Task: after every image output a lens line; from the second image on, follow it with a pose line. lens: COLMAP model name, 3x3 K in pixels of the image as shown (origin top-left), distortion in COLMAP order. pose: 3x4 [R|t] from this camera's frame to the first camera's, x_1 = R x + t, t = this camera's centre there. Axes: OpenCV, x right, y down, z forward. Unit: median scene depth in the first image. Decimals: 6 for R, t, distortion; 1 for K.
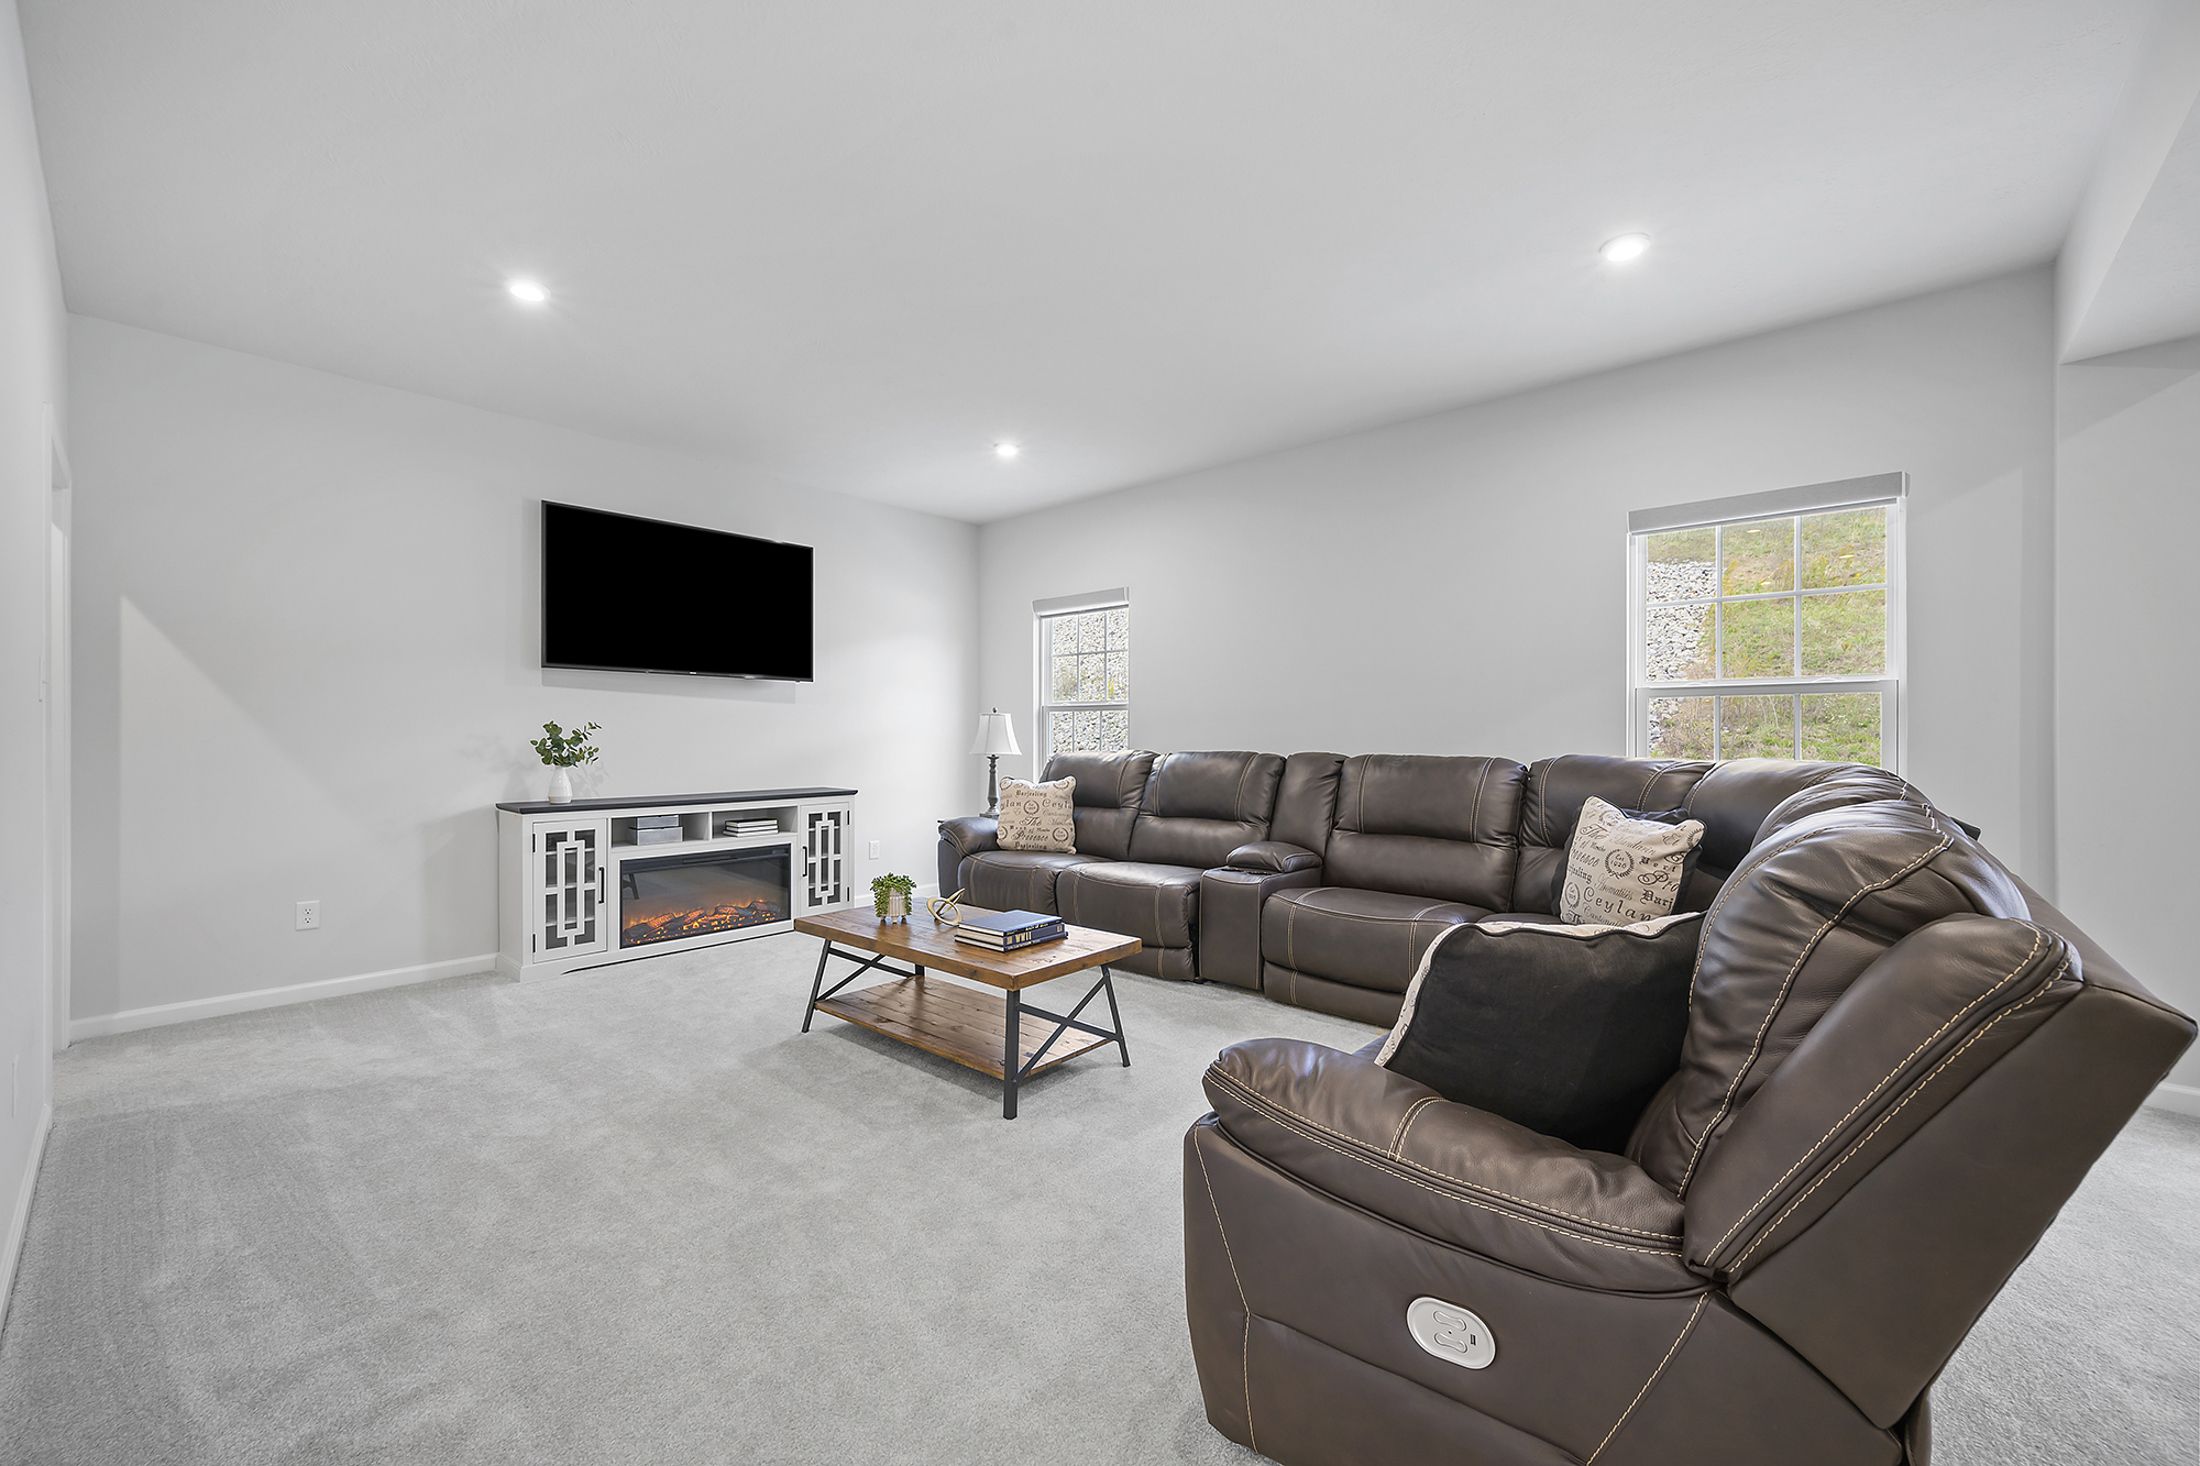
lens RADIAL K [[858.3, 0, 1101.2], [0, 858.3, 736.2], [0, 0, 1]] dist [0.001994, -0.001991]
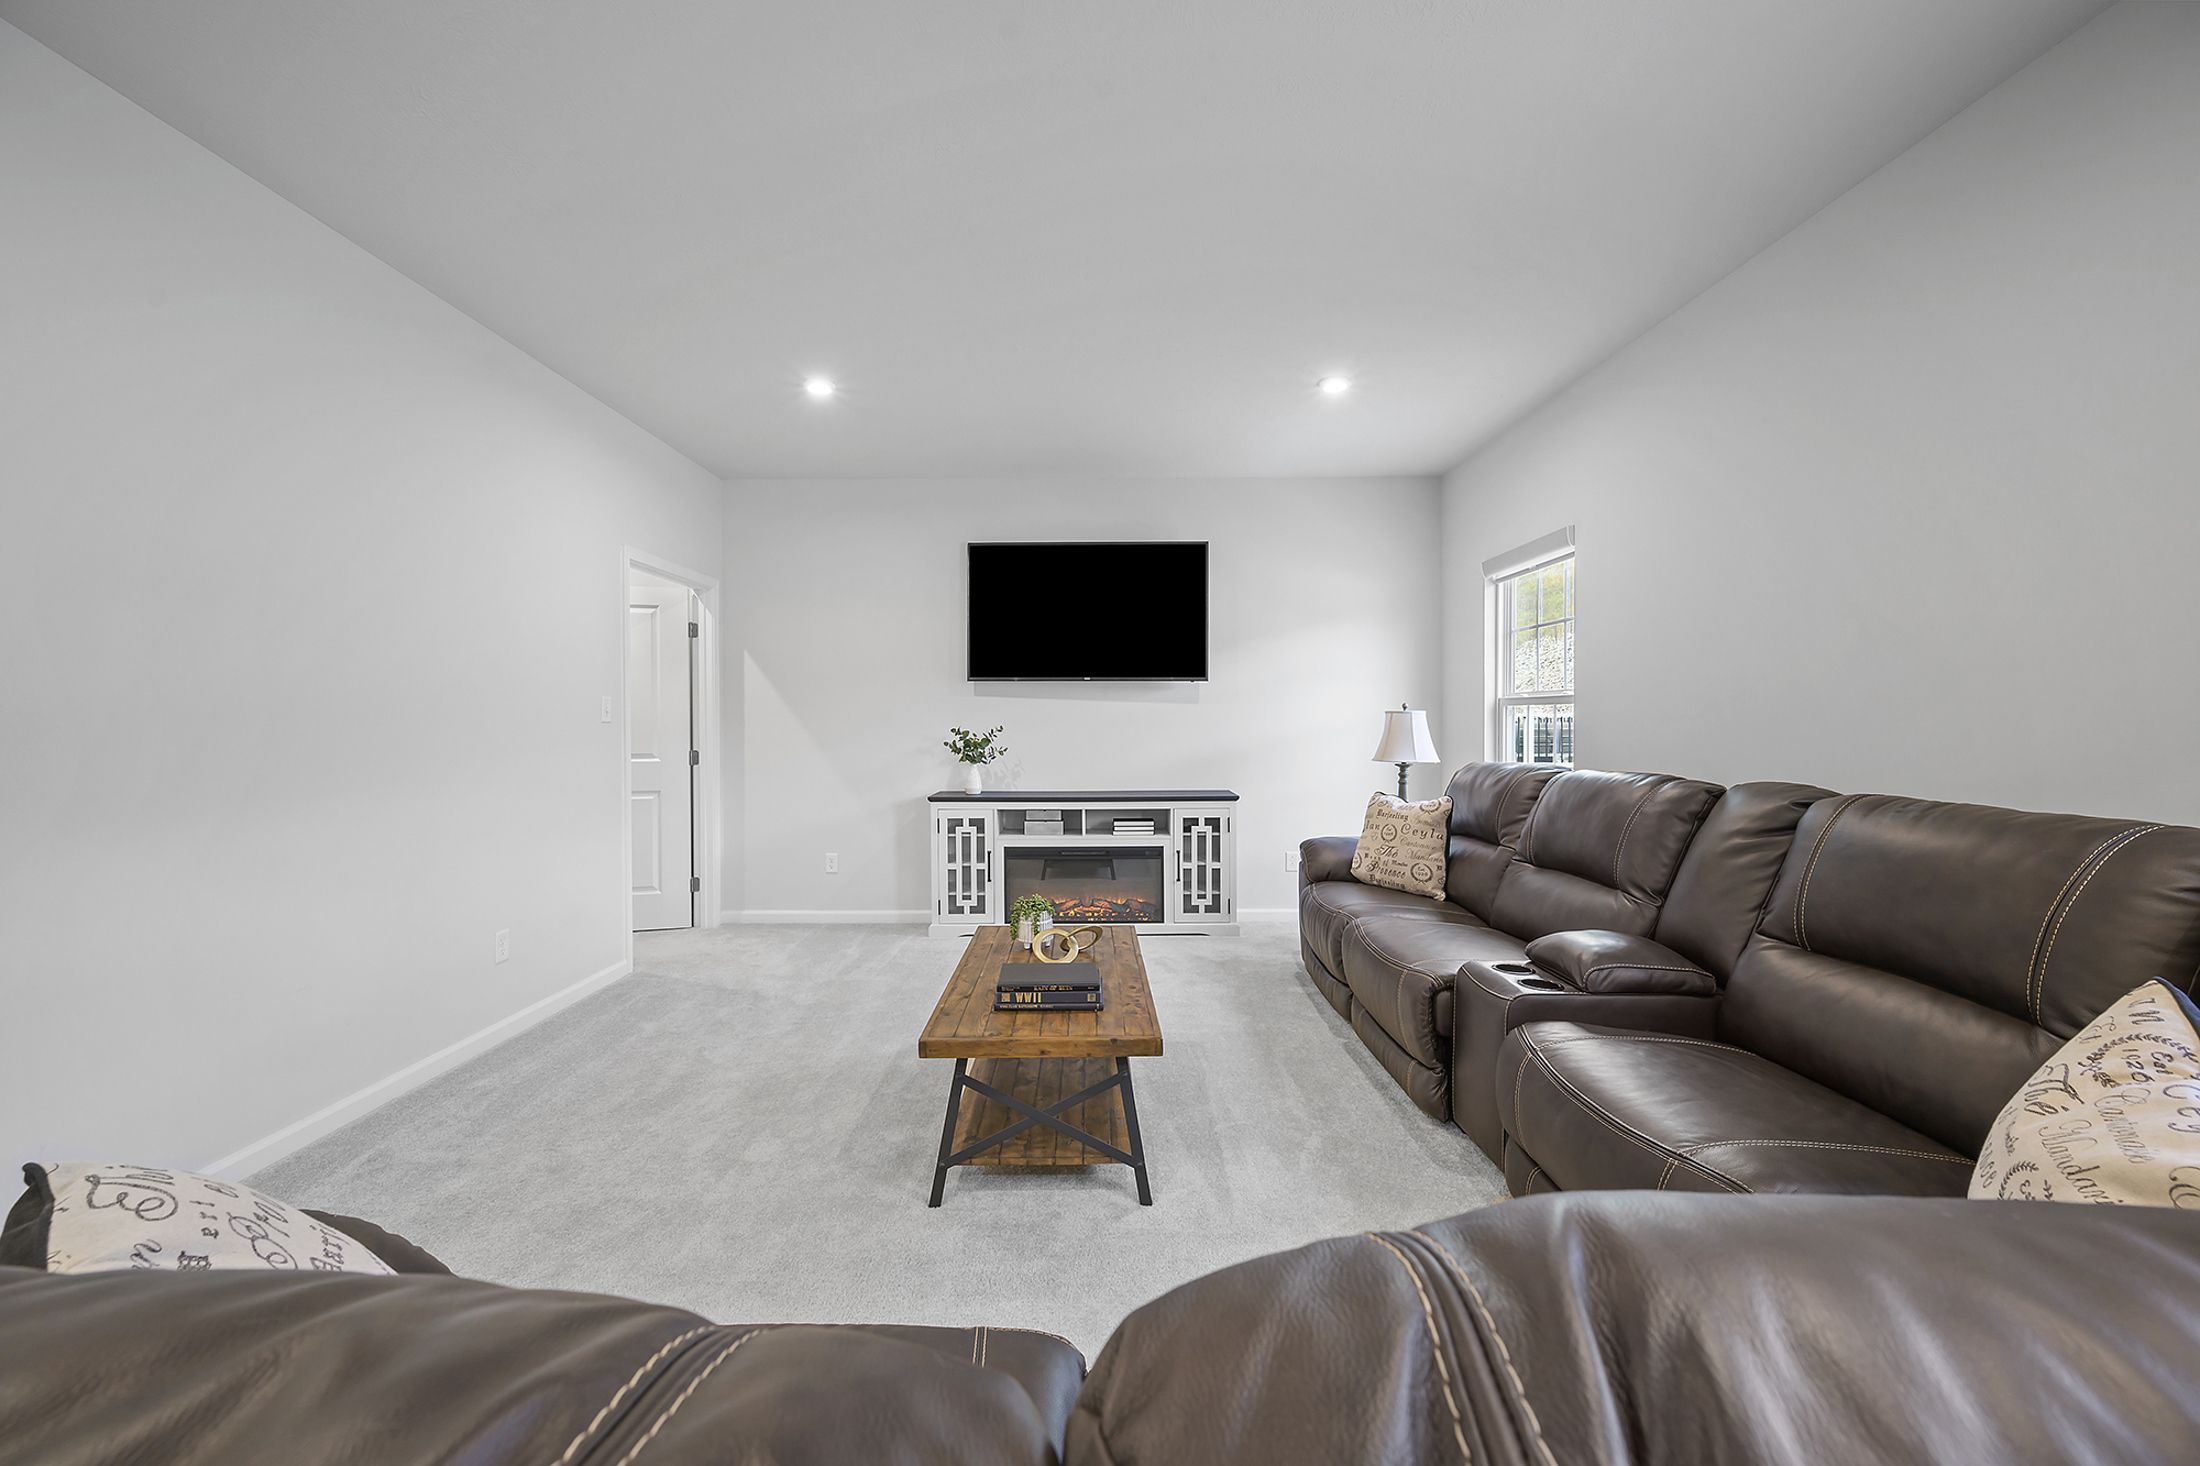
lens RADIAL K [[858.3, 0, 1098.1], [0, 858.3, 729.6], [0, 0, 1]] dist [0.001994, -0.001991]
pose [[0.666689, 0.004037, -0.745325, 0.358446], [0.002314, 0.999969, 0.007486, -0.019271], [0.745333, -0.006716, 0.666659, 0.312228]]
